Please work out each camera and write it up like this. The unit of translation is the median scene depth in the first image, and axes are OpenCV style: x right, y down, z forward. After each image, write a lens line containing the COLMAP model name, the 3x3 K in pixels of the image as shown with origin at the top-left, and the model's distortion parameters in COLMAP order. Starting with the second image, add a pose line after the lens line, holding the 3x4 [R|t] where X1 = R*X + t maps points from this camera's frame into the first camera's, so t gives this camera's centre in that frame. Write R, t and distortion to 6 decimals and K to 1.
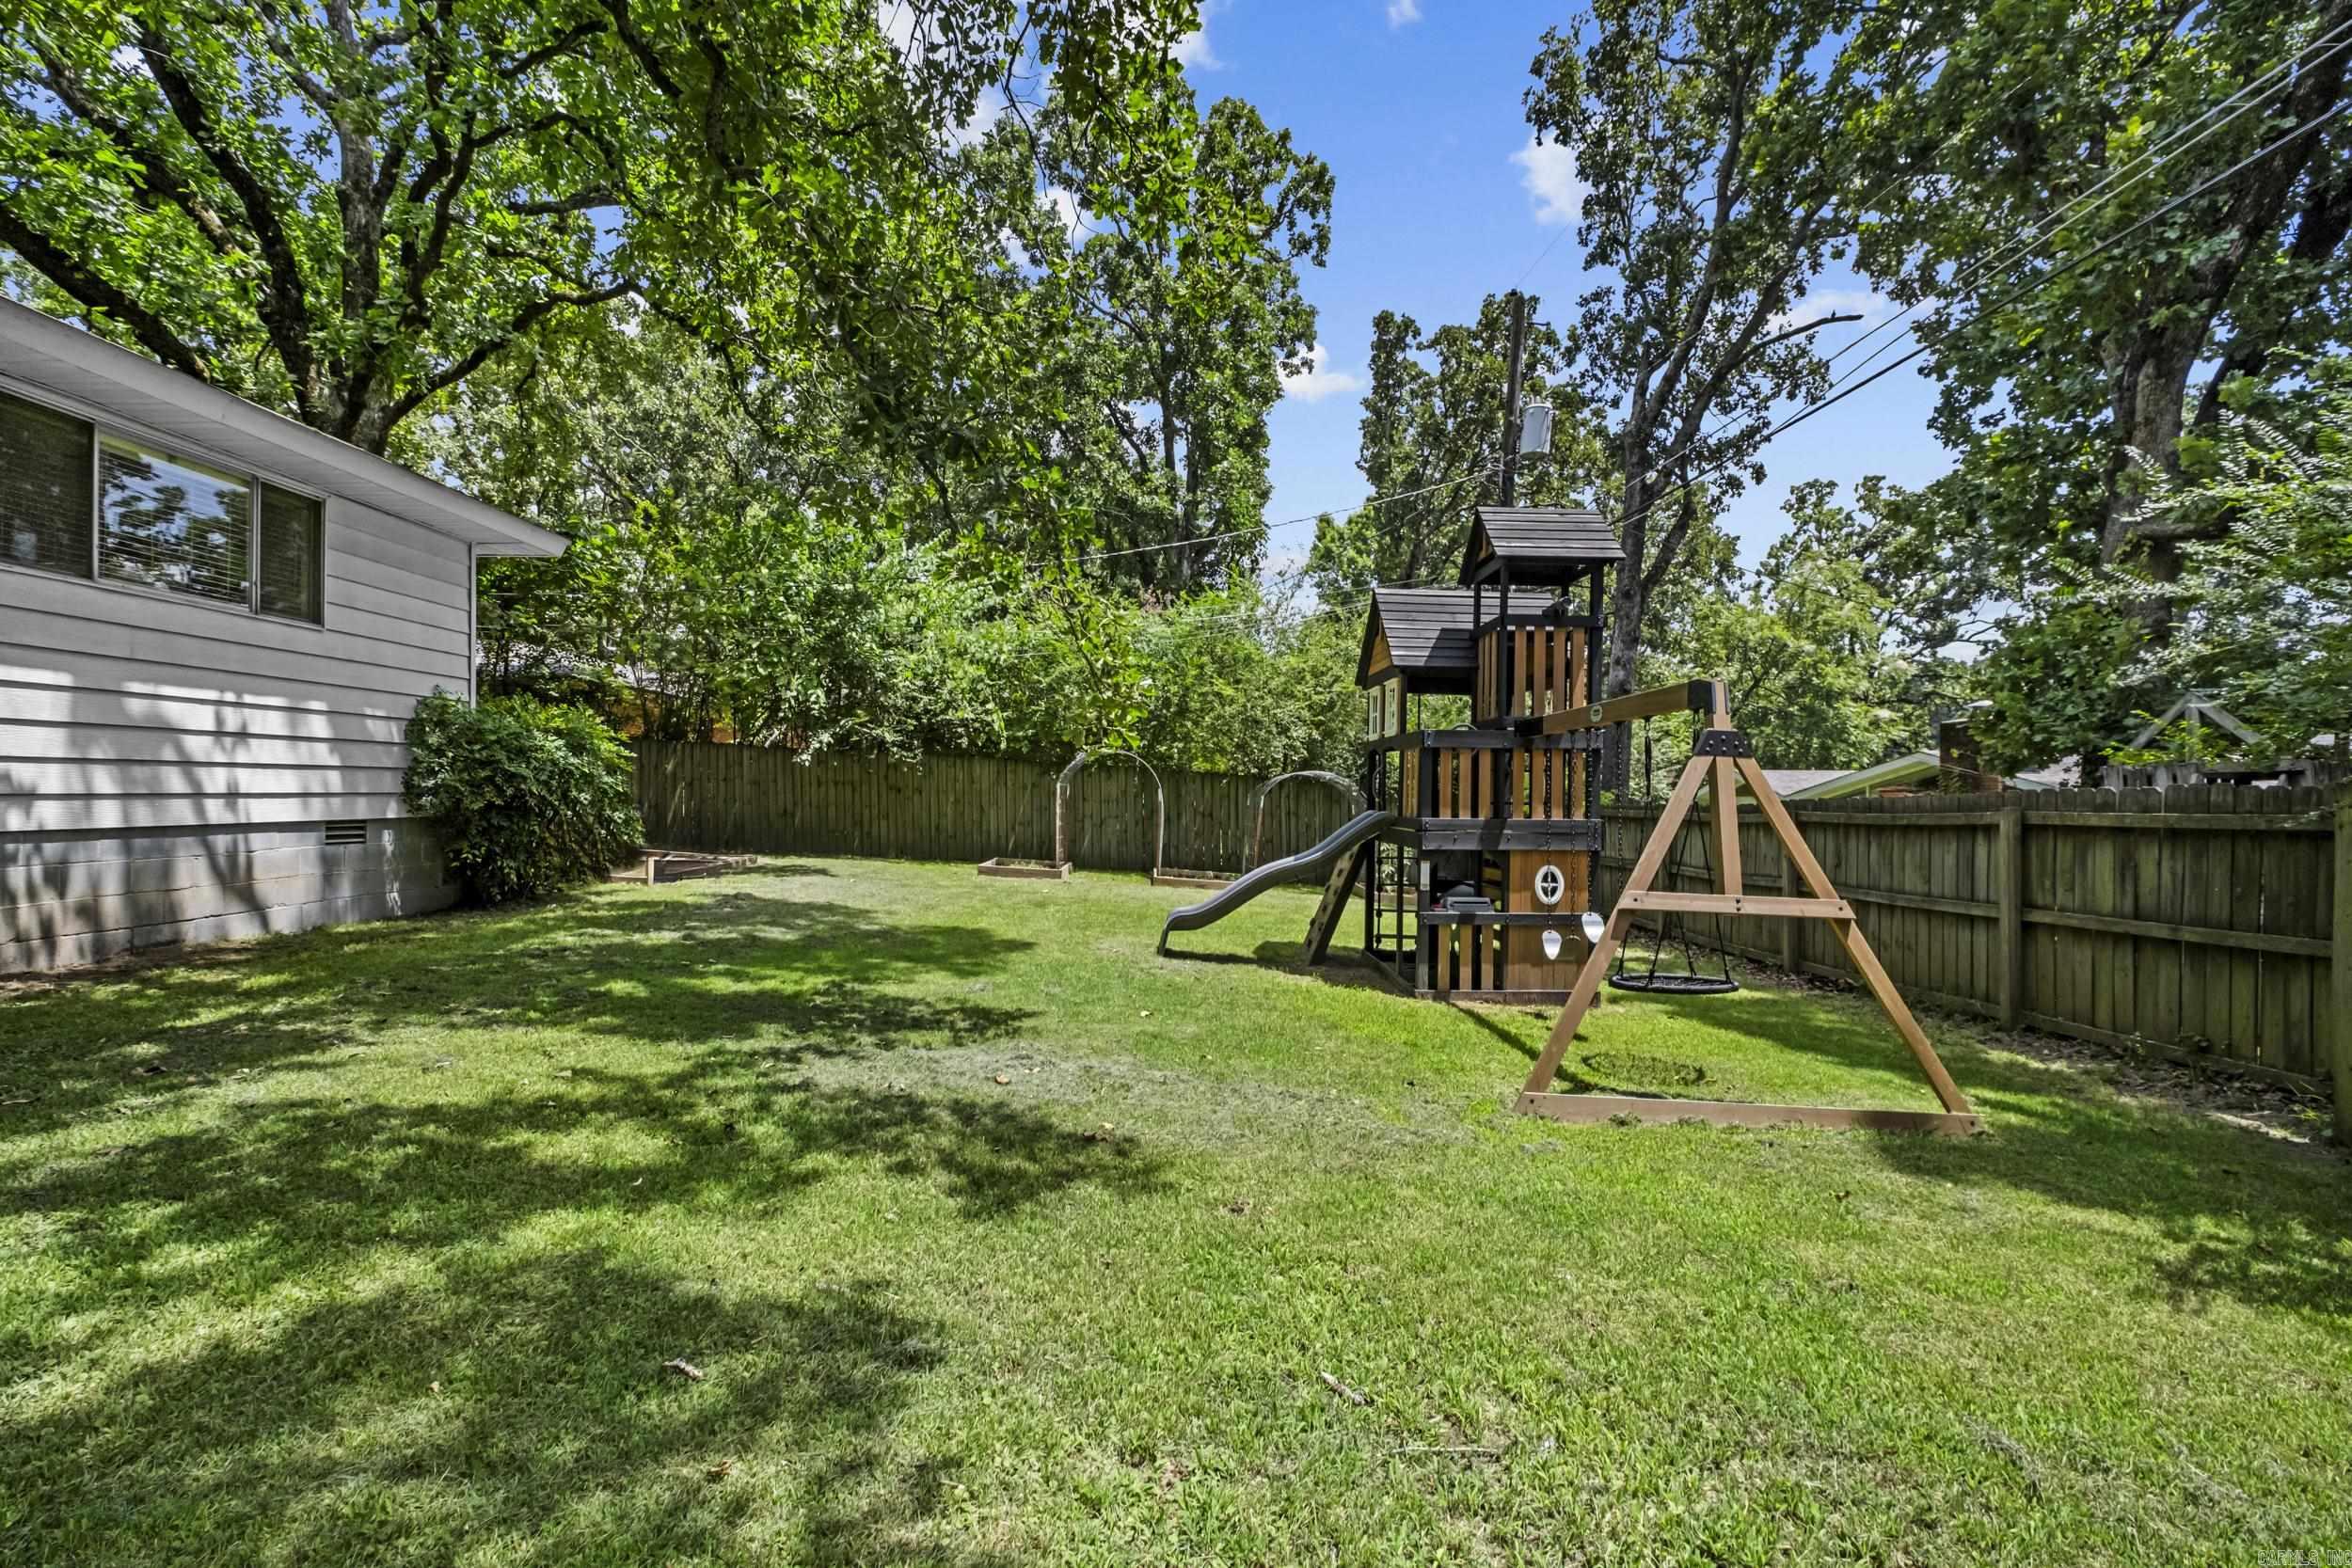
lens RADIAL K [[1021.2, 0, 1158.5], [0, 1021.2, 780.5], [0, 0, 1]] dist [-0.006952, 0.000524]
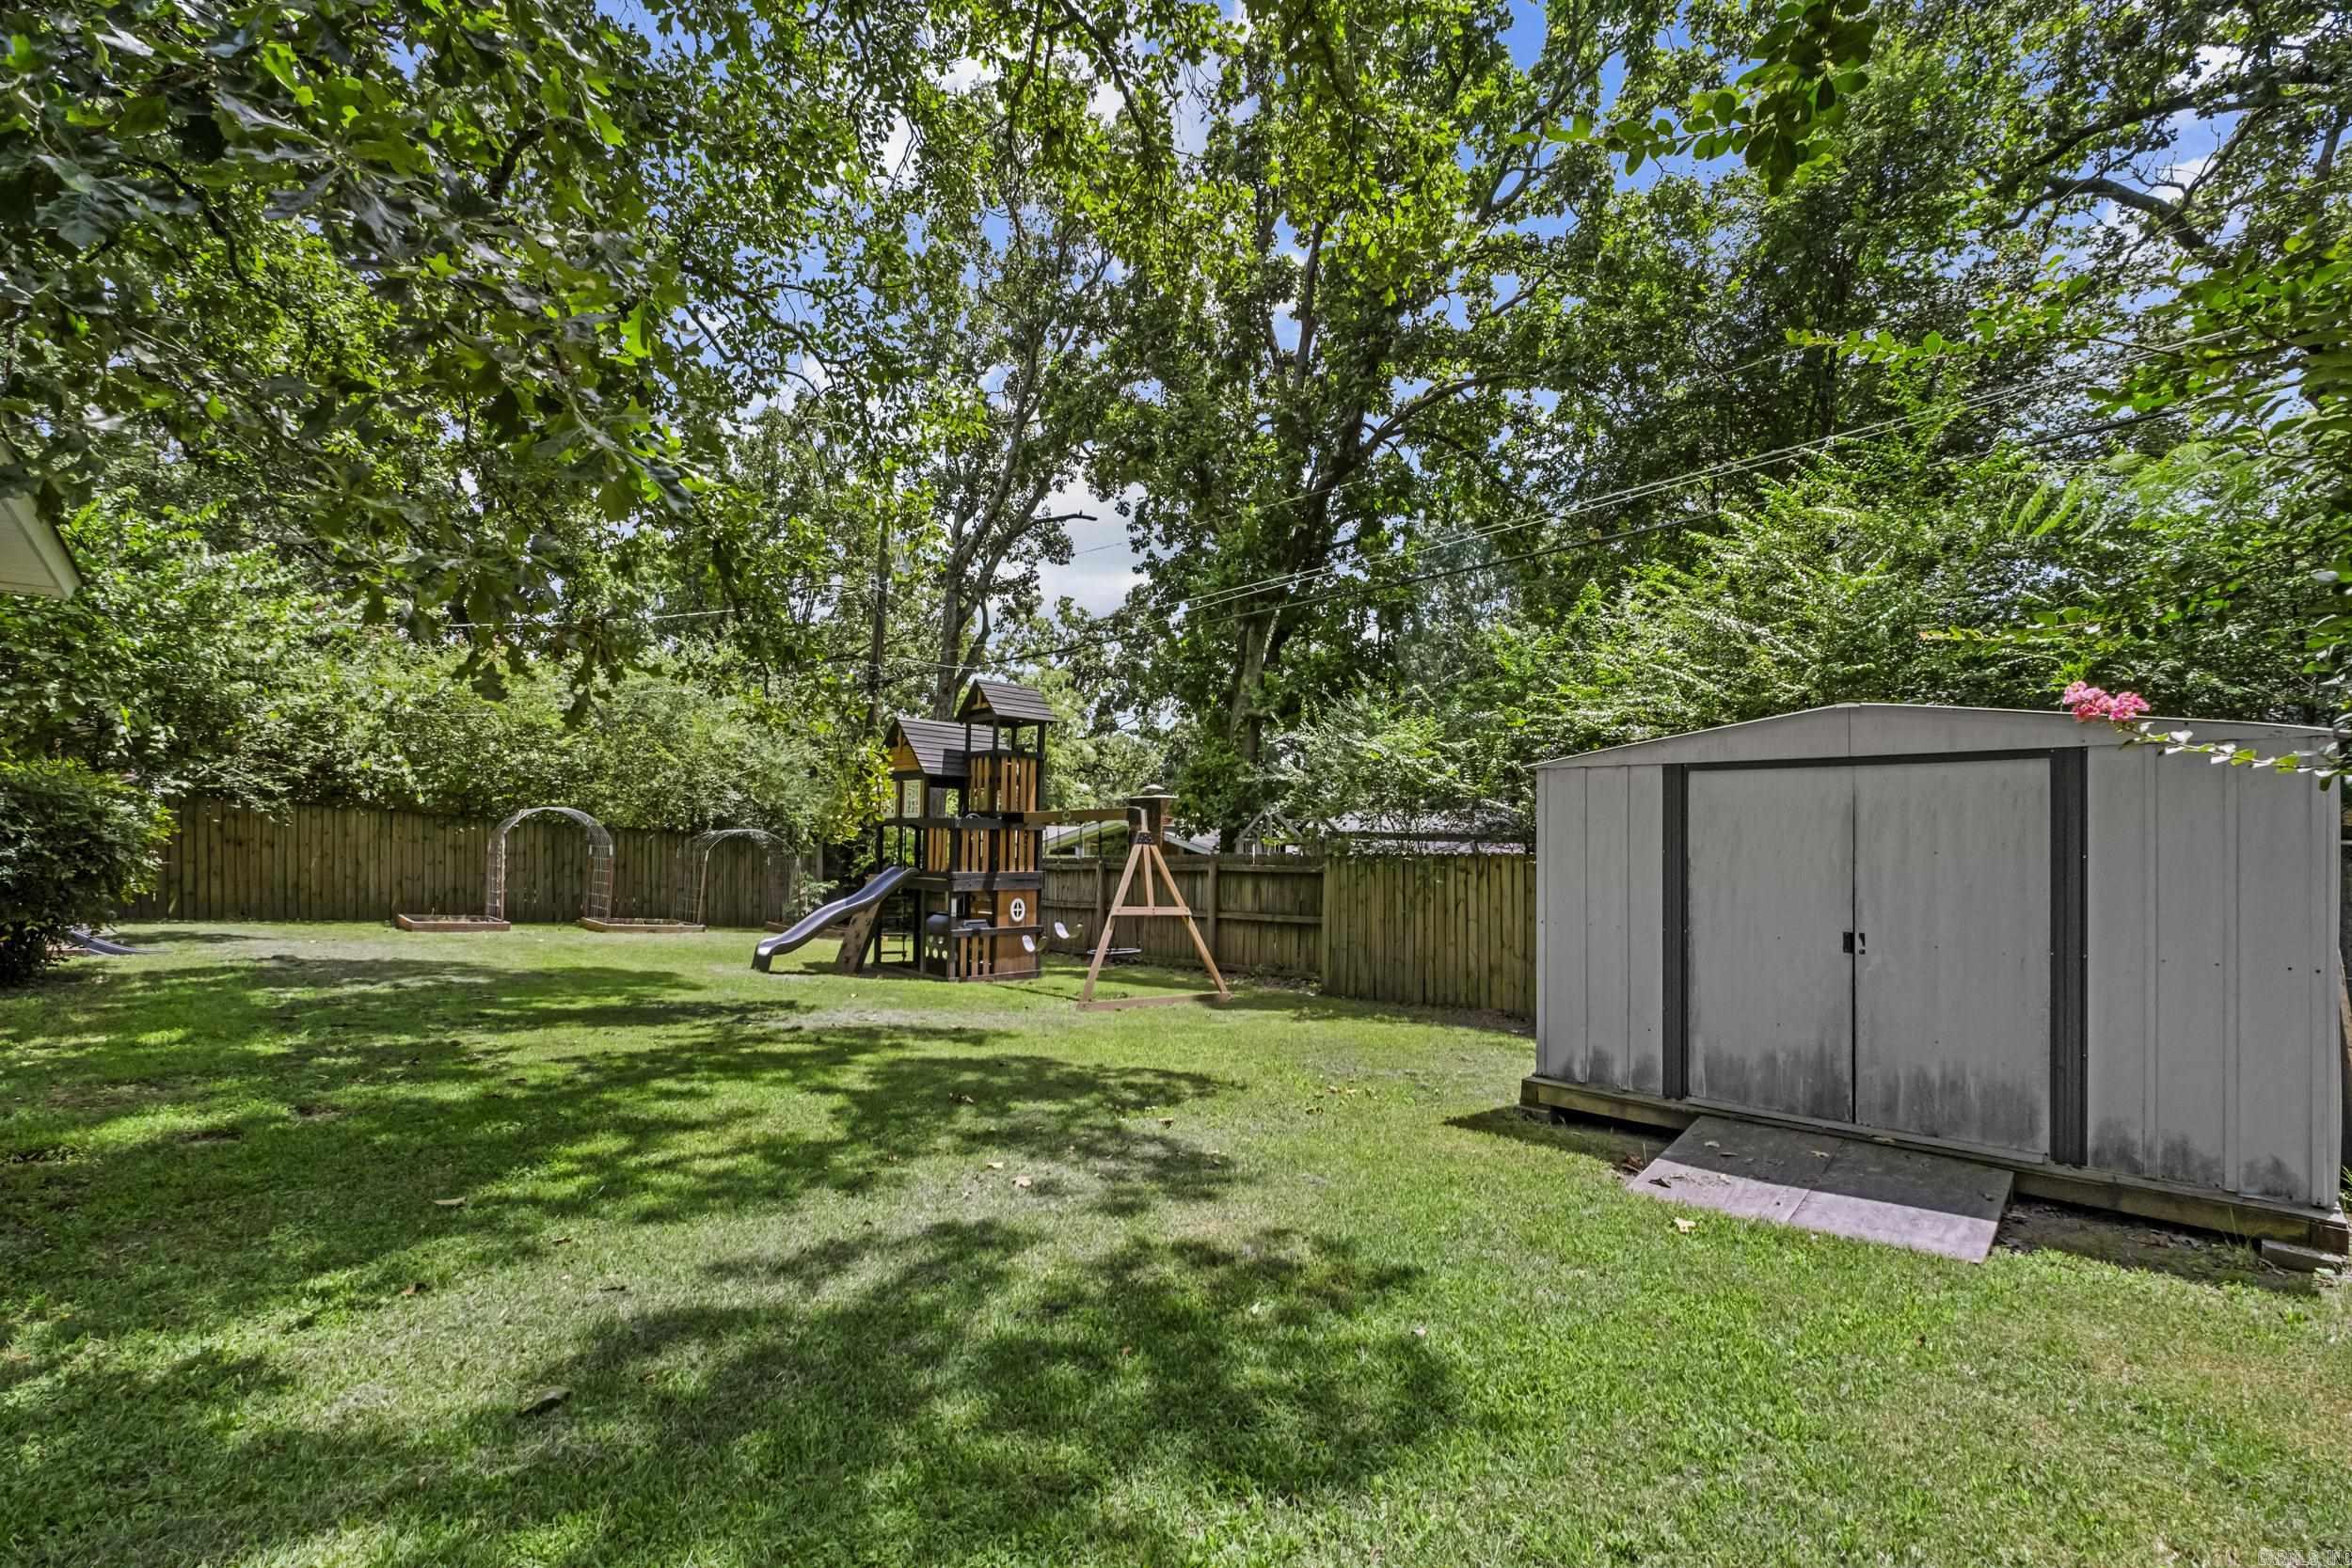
lens RADIAL K [[1021.2, 0, 1183.5], [0, 1021.2, 806.3], [0, 0, 1]] dist [-0.006952, 0.000524]
pose [[0.729577, 0.026745, 0.683375, -0.279462], [-0.015990, 0.999629, -0.022051, -0.018044], [-0.683711, 0.005160, 0.729734, -0.206161]]
